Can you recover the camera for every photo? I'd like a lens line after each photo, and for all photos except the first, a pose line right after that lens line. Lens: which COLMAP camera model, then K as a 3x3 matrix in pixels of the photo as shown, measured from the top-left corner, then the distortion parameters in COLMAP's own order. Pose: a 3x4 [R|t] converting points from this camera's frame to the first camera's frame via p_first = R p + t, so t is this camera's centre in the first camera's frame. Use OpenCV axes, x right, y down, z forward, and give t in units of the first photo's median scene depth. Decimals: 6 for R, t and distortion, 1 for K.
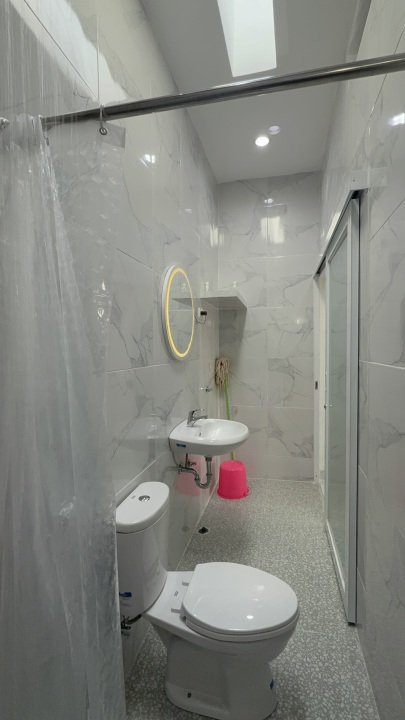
lens RADIAL K [[328.6, 0, 202.5], [0, 328.6, 360.0], [0, 0, 1]] dist [-0.001919, -0.000053]
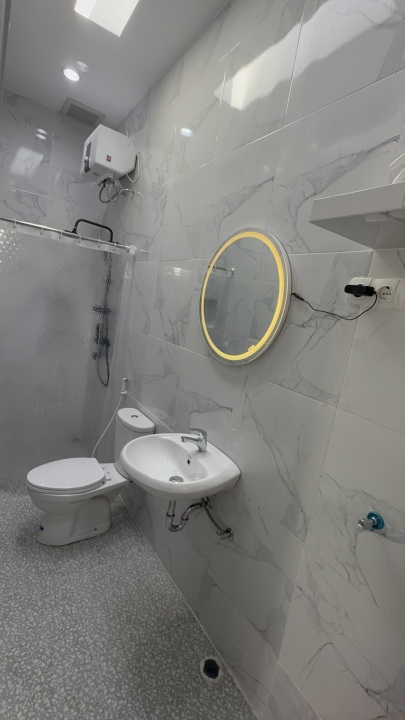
lens RADIAL K [[328.6, 0, 202.5], [0, 328.6, 360.0], [0, 0, 1]] dist [-0.001919, -0.000053]
pose [[-0.678646, 0.025935, -0.734008, 0.666333], [-0.171337, 0.966213, 0.192553, -0.181229], [0.714201, 0.256438, -0.651272, 1.925919]]
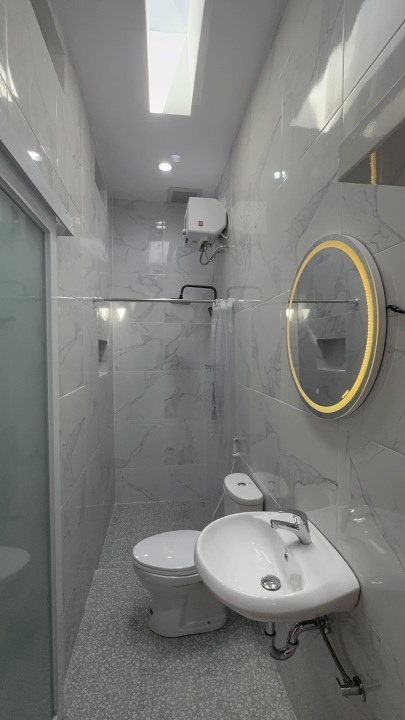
lens RADIAL K [[328.6, 0, 202.5], [0, 328.6, 360.0], [0, 0, 1]] dist [-0.001919, -0.000053]
pose [[-0.928752, 0.027046, -0.369714, 0.410158], [-0.000073, 0.997322, 0.073141, -0.174518], [0.370702, 0.067957, -0.926262, 1.905041]]
